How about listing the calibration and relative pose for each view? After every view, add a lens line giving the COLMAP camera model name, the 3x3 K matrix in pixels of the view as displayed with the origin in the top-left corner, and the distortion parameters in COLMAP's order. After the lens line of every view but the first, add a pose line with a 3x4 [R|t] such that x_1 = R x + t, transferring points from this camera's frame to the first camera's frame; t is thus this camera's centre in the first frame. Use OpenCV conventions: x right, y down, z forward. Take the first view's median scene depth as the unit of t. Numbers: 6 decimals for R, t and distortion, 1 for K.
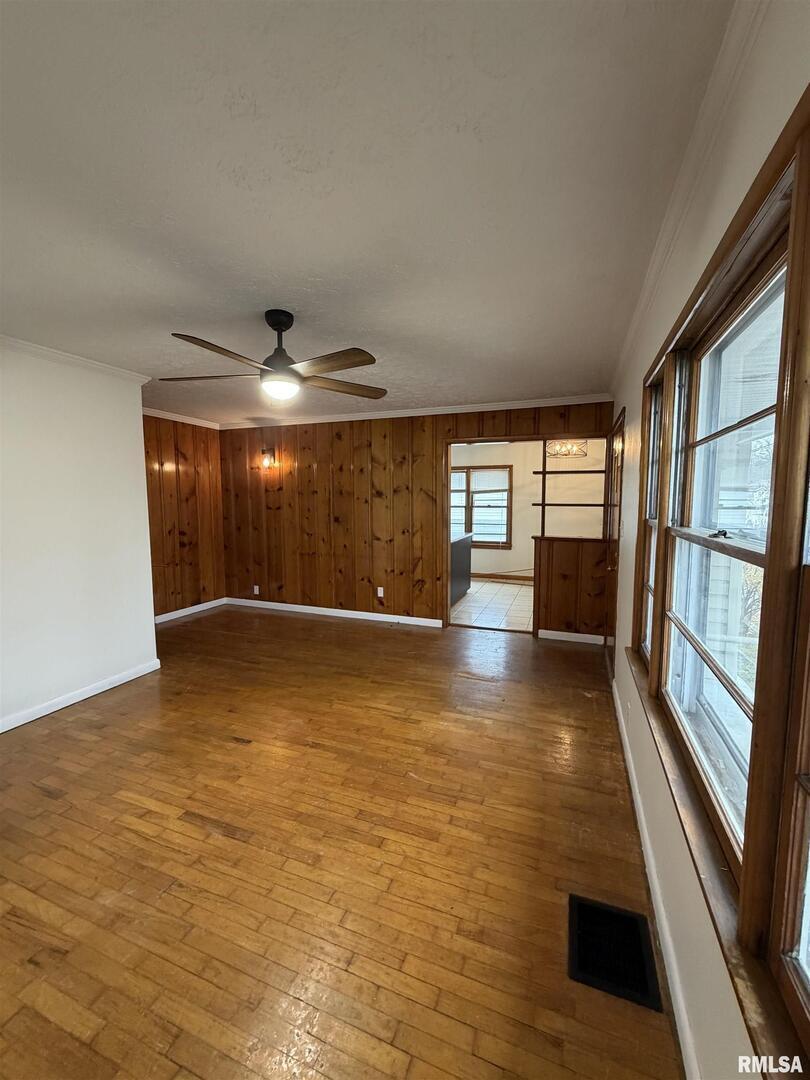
lens RADIAL K [[431.6, 0, 404.1], [0, 431.6, 543.3], [0, 0, 1]] dist [-0.001795, 0.000441]
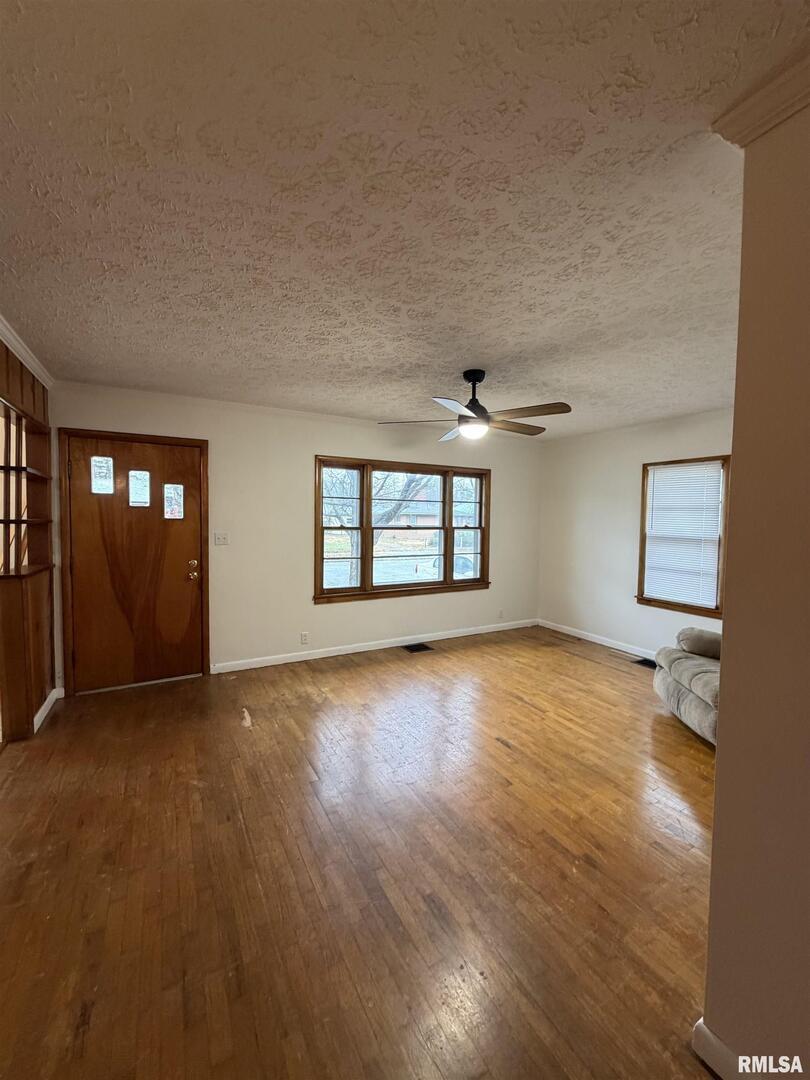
lens RADIAL K [[431.6, 0, 402.6], [0, 431.6, 539.5], [0, 0, 1]] dist [-0.001795, 0.000441]
pose [[-0.771525, -0.034335, 0.635271, -1.112762], [0.051543, 0.991887, 0.116208, -0.238240], [-0.634107, 0.122401, -0.763496, 2.516560]]
